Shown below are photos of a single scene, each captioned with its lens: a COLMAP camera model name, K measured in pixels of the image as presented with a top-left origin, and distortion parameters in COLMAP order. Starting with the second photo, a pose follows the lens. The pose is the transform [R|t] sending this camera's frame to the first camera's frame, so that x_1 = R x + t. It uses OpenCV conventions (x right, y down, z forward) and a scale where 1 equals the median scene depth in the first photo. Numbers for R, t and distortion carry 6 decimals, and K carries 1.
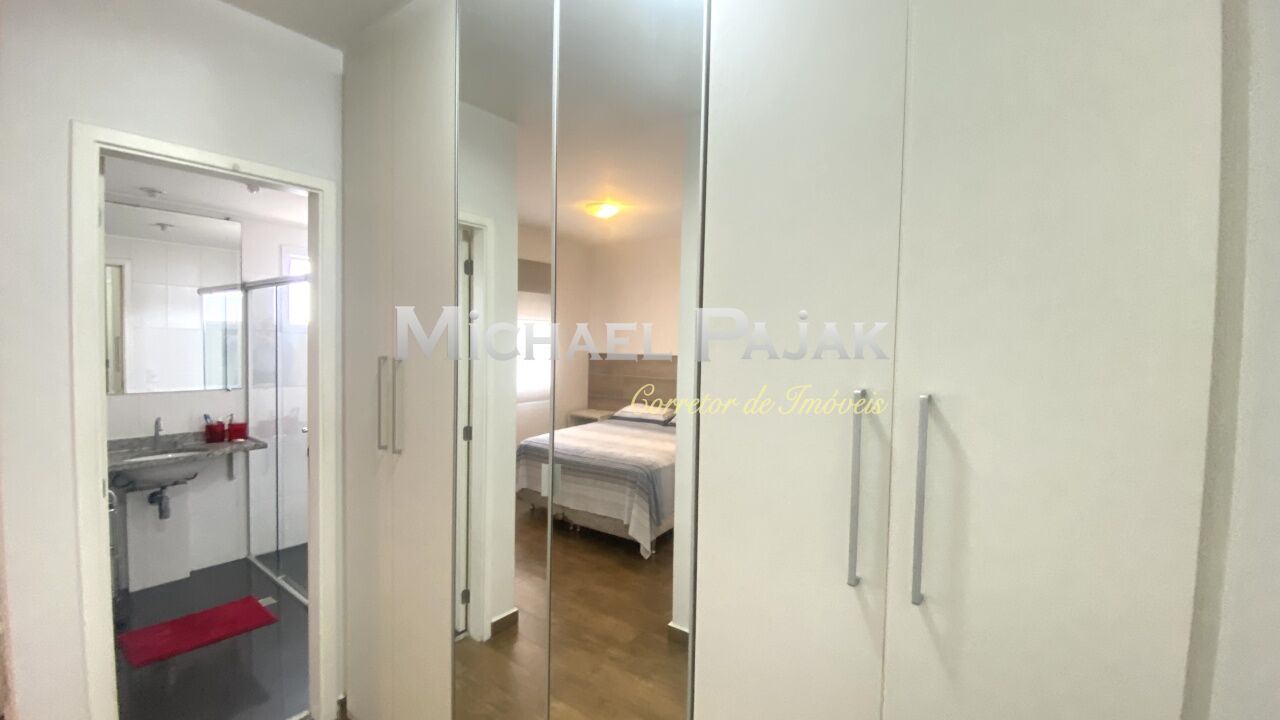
lens RADIAL K [[522.7, 0, 636.2], [0, 522.7, 359.6], [0, 0, 1]] dist [0.037349, -0.032144]
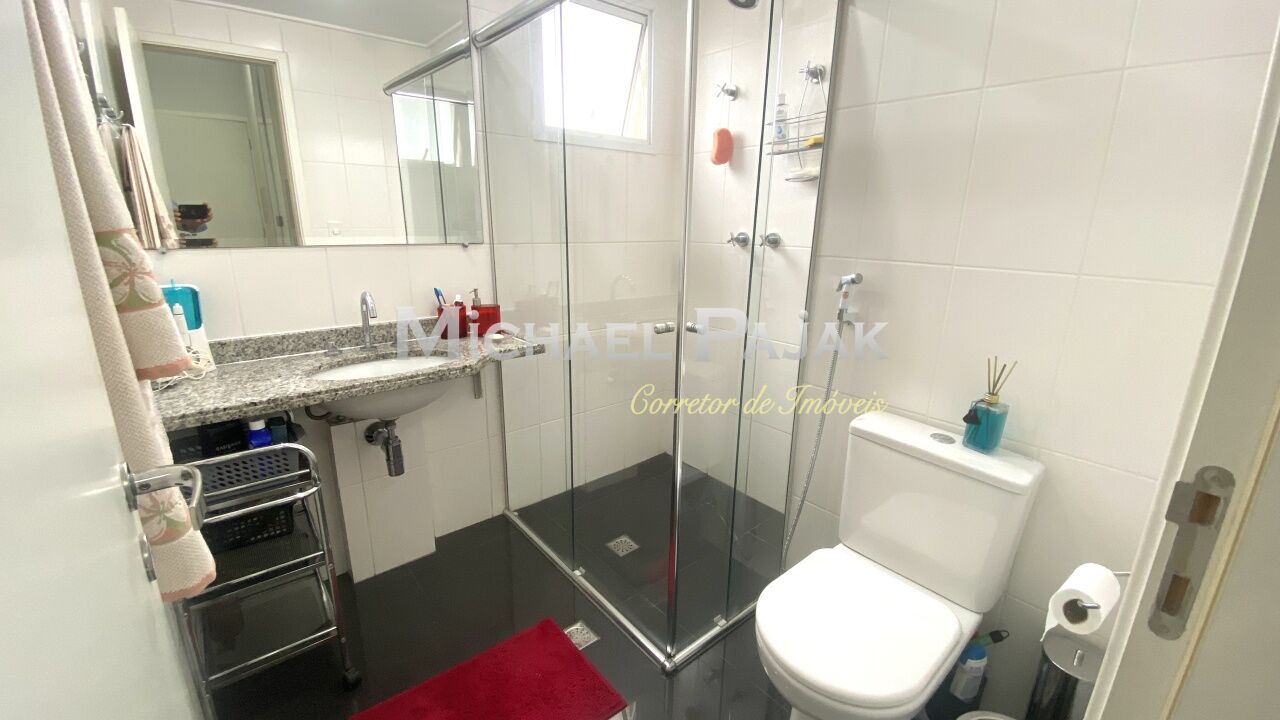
lens RADIAL K [[522.7, 0, 636.2], [0, 522.7, 359.6], [0, 0, 1]] dist [0.037349, -0.032144]
pose [[0.975458, 0.044683, -0.215605, -0.502183], [0.003734, 0.975696, 0.219098, 0.058133], [0.220155, -0.214526, 0.951583, 0.518843]]
